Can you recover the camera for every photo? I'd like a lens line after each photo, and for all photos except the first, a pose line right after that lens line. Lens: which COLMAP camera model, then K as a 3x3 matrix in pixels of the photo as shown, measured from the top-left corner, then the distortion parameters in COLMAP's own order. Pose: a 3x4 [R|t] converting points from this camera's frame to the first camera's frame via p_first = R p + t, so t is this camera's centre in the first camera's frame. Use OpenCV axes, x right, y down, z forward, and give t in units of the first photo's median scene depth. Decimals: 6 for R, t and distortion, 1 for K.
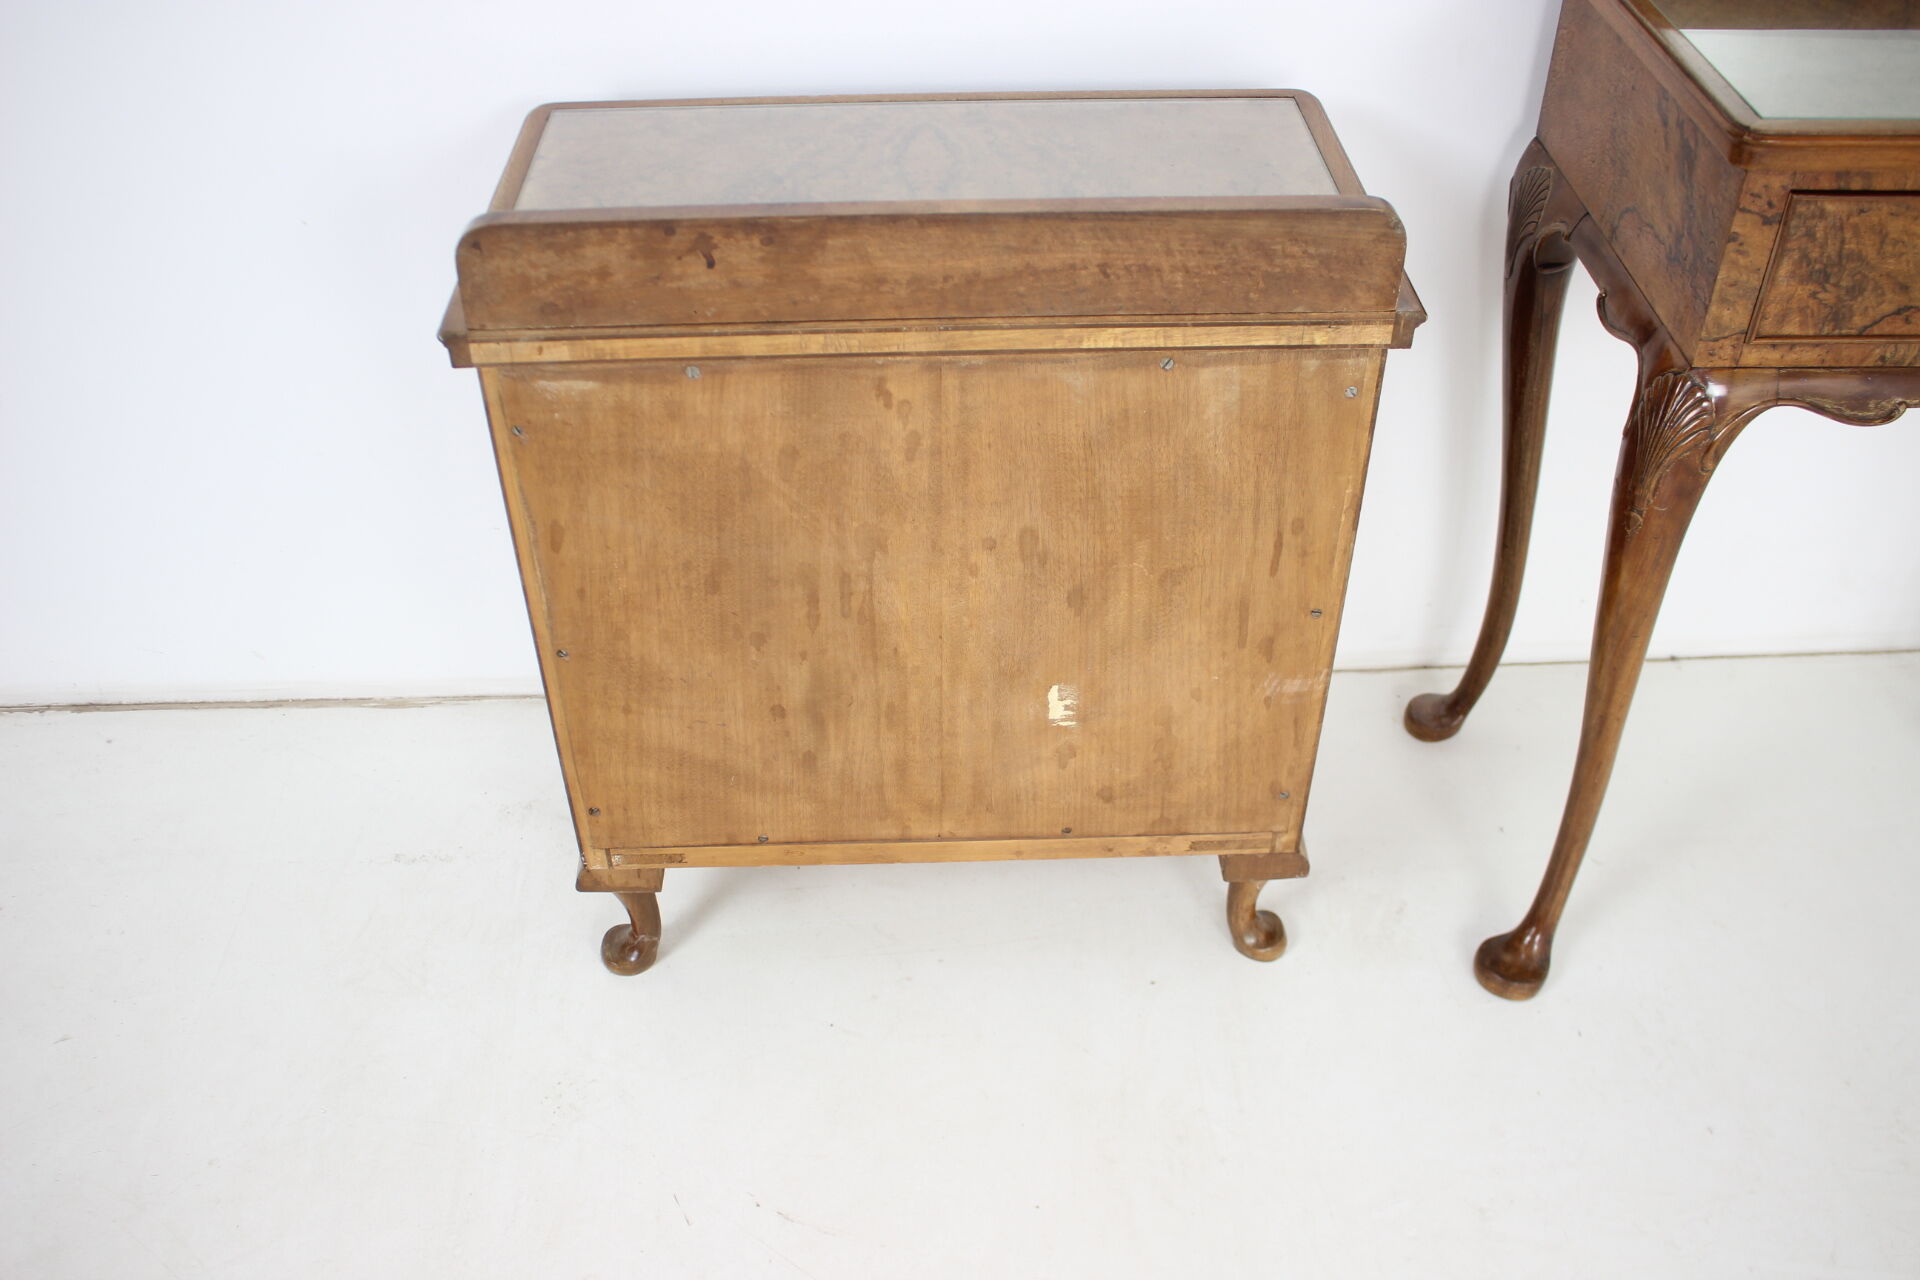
lens RADIAL K [[1695.9, 0, 970.9], [0, 1695.9, 660.3], [0, 0, 1]] dist [-0.139580, 0.108049]
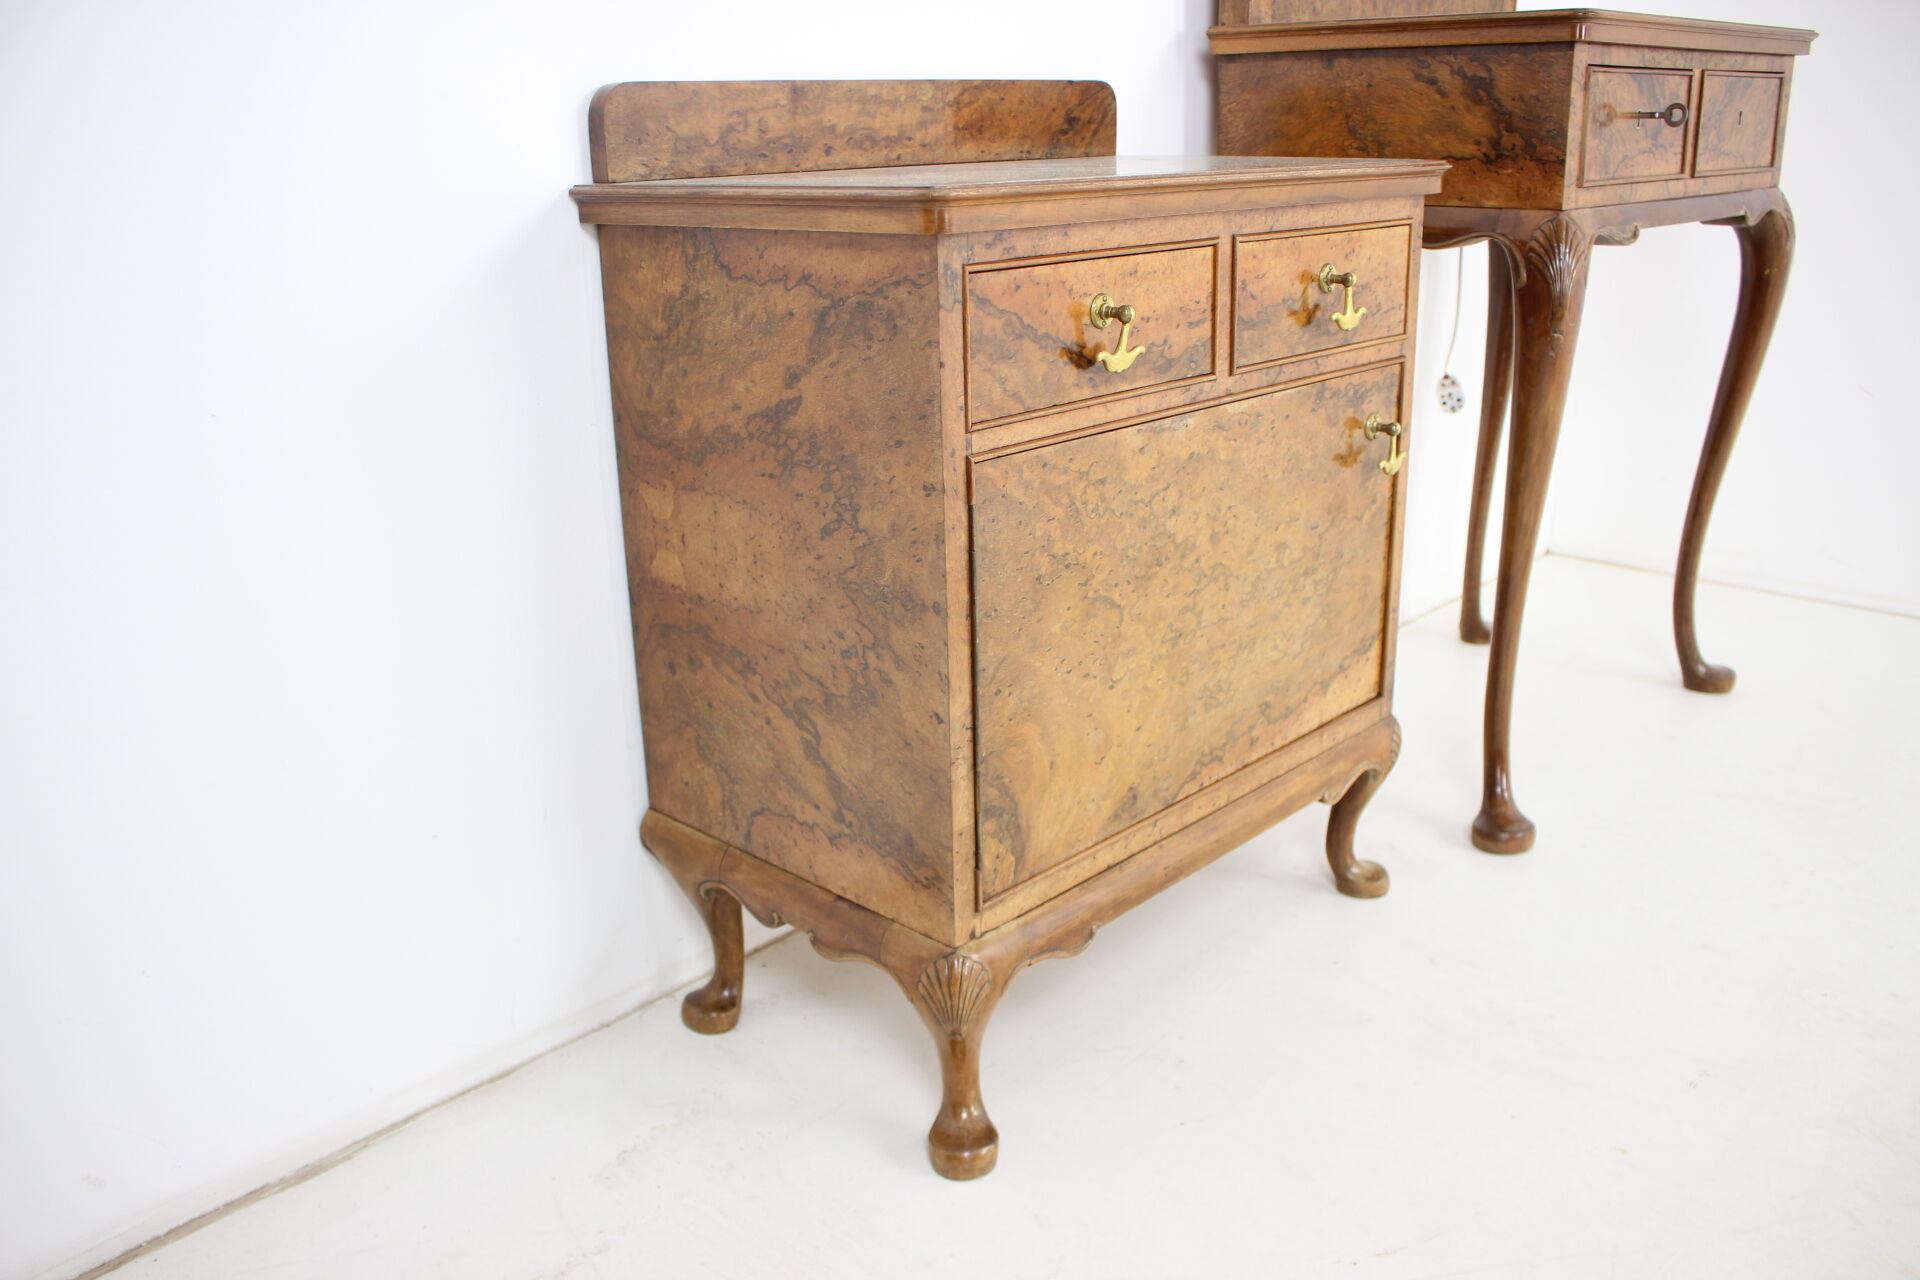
lens RADIAL K [[1608.5, 0, 951.9], [0, 1608.5, 671.9], [0, 0, 1]] dist [-0.140623, 0.099576]
pose [[0.707197, -0.244885, 0.663252, -0.820321], [0.473476, 0.860715, -0.187054, 0.144447], [-0.525065, 0.446318, 0.724643, 0.474893]]
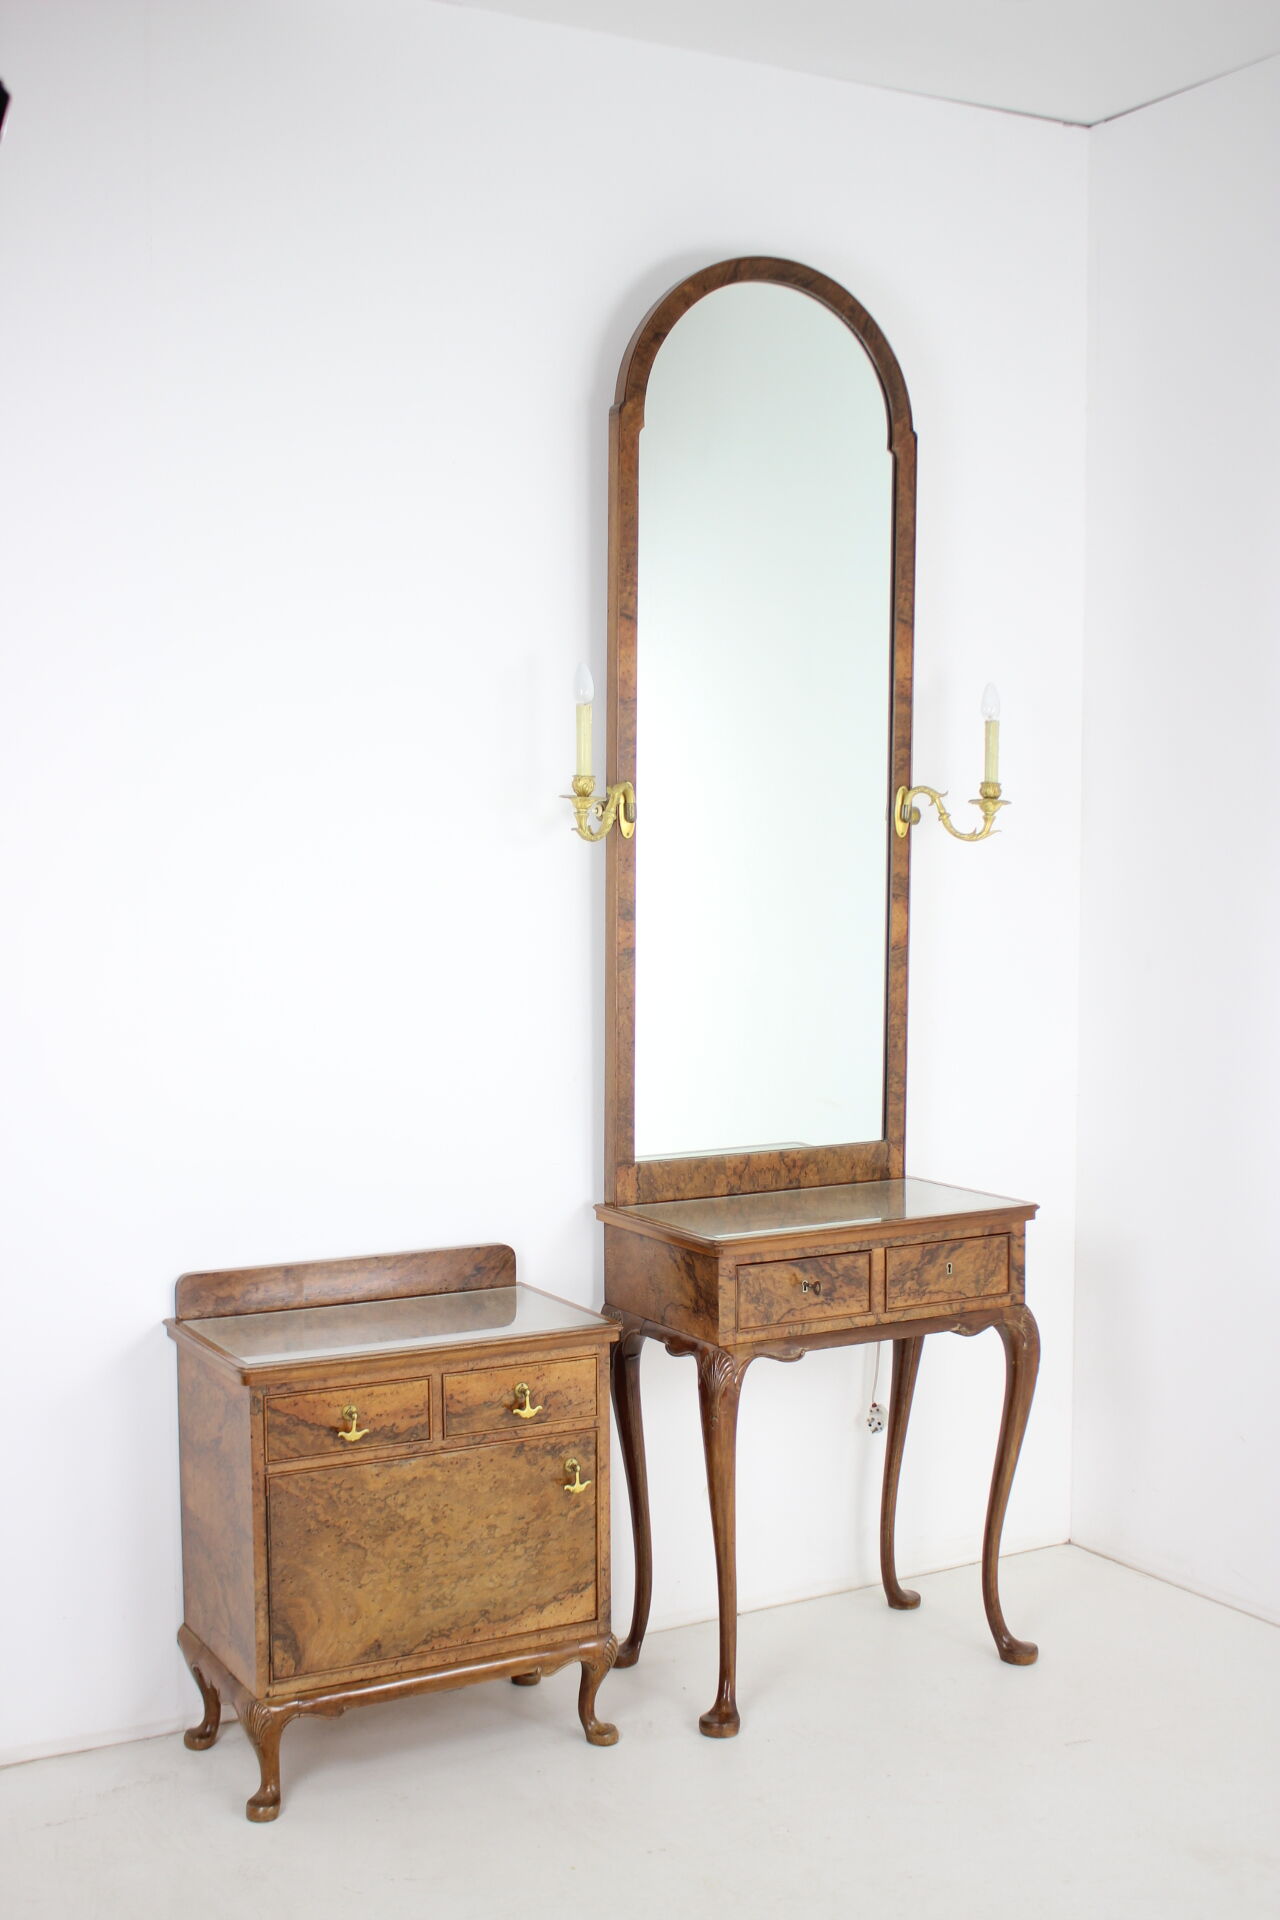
lens RADIAL K [[2178.3, 0, 584.8], [0, 2178.3, 1010.6], [0, 0, 1]] dist [-0.100796, 0.000000]
pose [[0.892886, -0.035400, 0.448890, -1.051145], [0.293366, 0.802022, -0.520286, 0.942362], [-0.341601, 0.596245, 0.726499, -1.394969]]
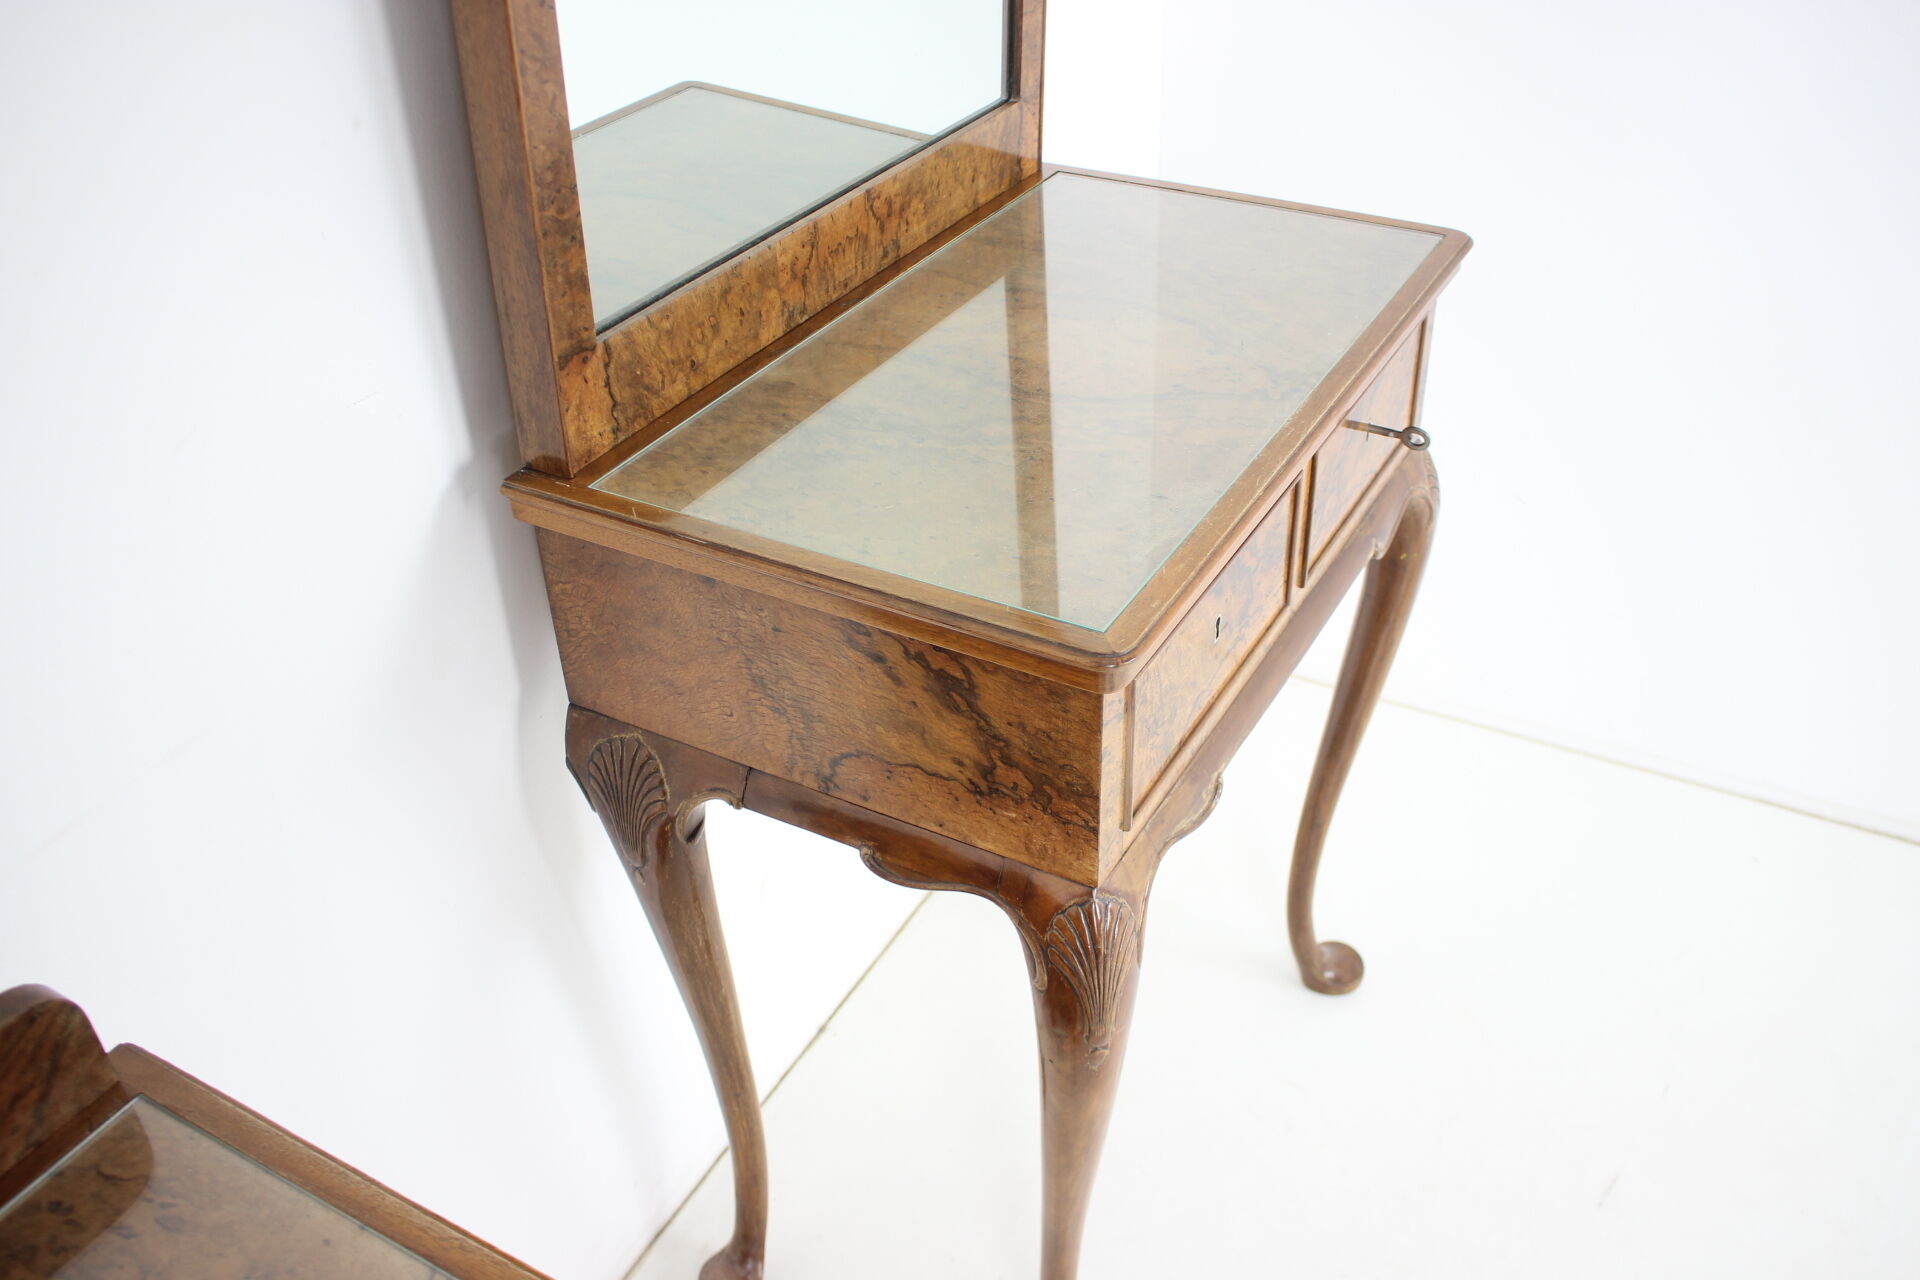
lens RADIAL K [[1695.9, 0, 974.9], [0, 1695.9, 642.3], [0, 0, 1]] dist [-0.139580, 0.108049]
pose [[0.499865, -0.491097, 0.713413, -0.134782], [0.574734, 0.804296, 0.150961, -0.419607], [-0.647931, 0.334563, 0.684290, 0.392825]]
